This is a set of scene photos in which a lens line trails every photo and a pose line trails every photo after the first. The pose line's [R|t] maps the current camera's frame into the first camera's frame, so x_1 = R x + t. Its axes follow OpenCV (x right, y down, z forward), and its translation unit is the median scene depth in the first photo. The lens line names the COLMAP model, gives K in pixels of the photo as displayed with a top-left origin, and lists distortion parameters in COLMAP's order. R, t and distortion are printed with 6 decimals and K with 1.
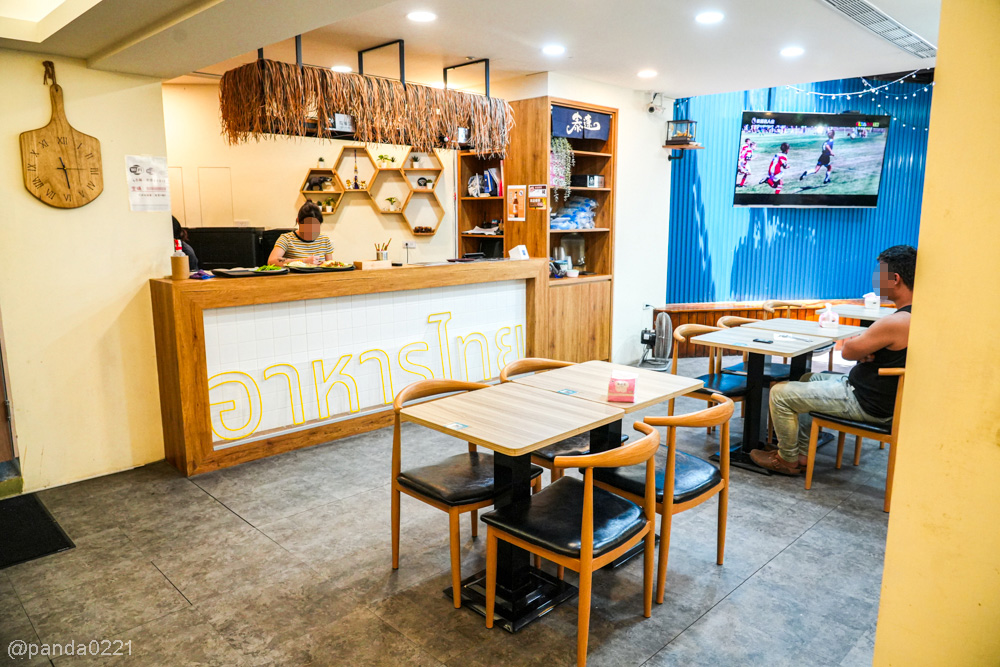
lens RADIAL K [[697.9, 0, 500.1], [0, 697.9, 333.5], [0, 0, 1]] dist [-0.000927, 0.000087]
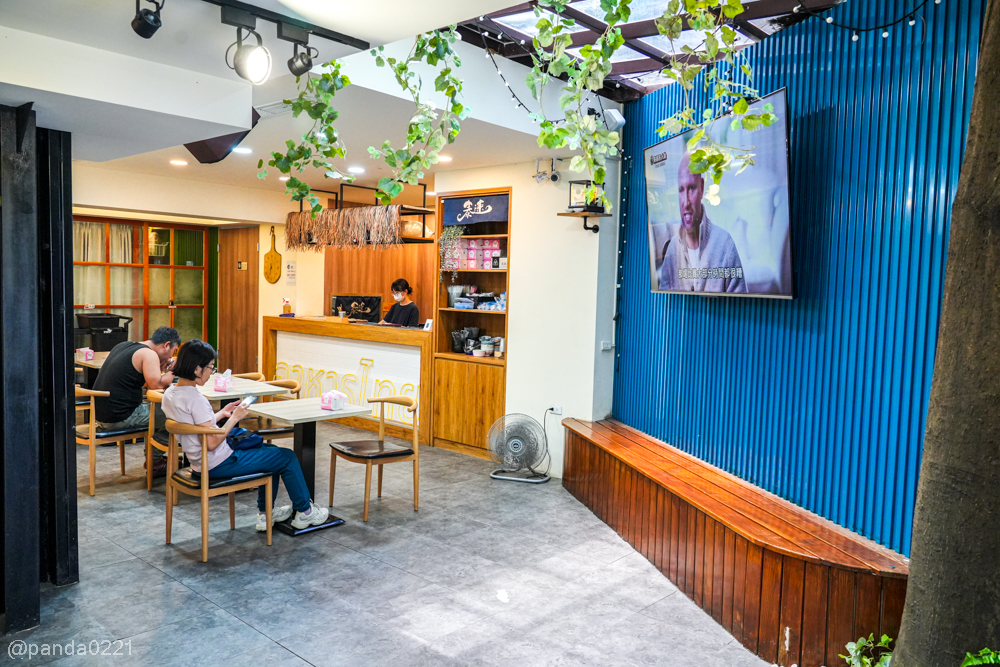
lens RADIAL K [[744.3, 0, 500.0], [0, 744.3, 332.4], [0, 0, 1]] dist [-0.001994, -0.000064]
pose [[0.048757, 0.068027, -0.996491, 1.247303], [-0.195773, 0.978977, 0.057252, -0.193445], [0.979436, 0.192294, 0.061049, 1.011973]]
